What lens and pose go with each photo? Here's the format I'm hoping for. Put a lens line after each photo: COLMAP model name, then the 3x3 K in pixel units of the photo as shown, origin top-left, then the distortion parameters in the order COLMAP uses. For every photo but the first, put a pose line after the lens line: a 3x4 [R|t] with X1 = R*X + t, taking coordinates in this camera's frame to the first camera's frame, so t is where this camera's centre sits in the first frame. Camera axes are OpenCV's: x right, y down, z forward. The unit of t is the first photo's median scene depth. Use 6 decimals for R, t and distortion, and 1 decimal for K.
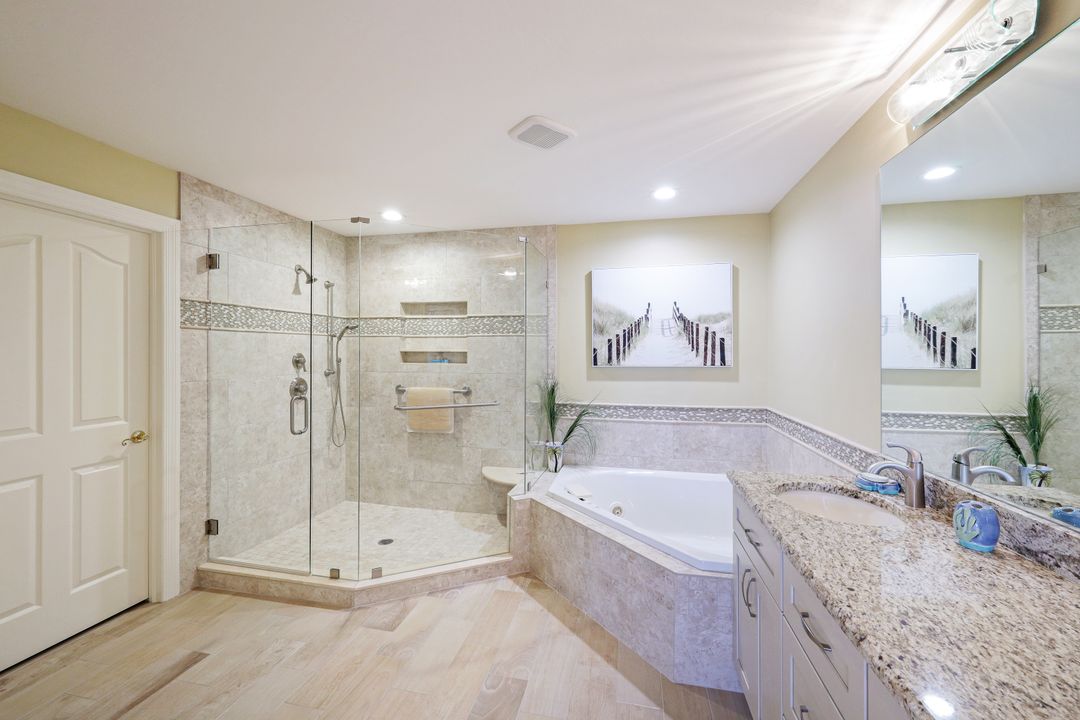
lens RADIAL K [[445.9, 0, 536.4], [0, 445.9, 361.8], [0, 0, 1]] dist [-0.000658, 0.000015]
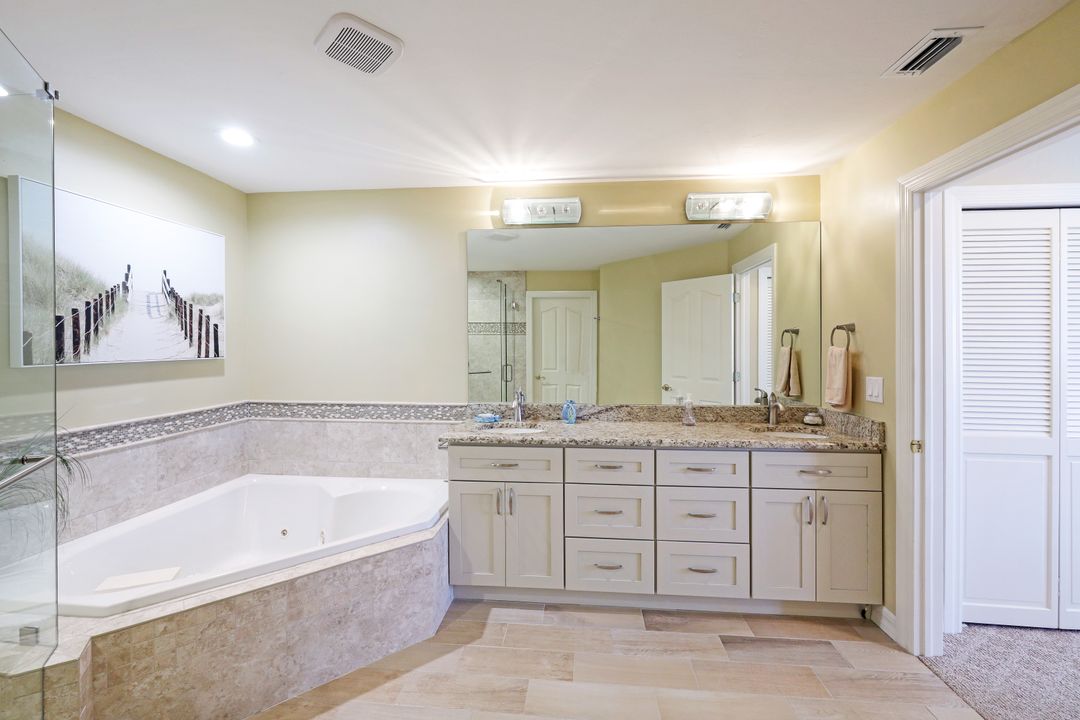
lens RADIAL K [[445.6, 0, 534.3], [0, 445.6, 353.4], [0, 0, 1]] dist [0.000458, -0.000083]
pose [[-0.108807, -0.018878, 0.993884, -0.470957], [0.019346, 0.999590, 0.021104, -0.004817], [-0.993875, 0.021524, -0.108397, 0.491129]]
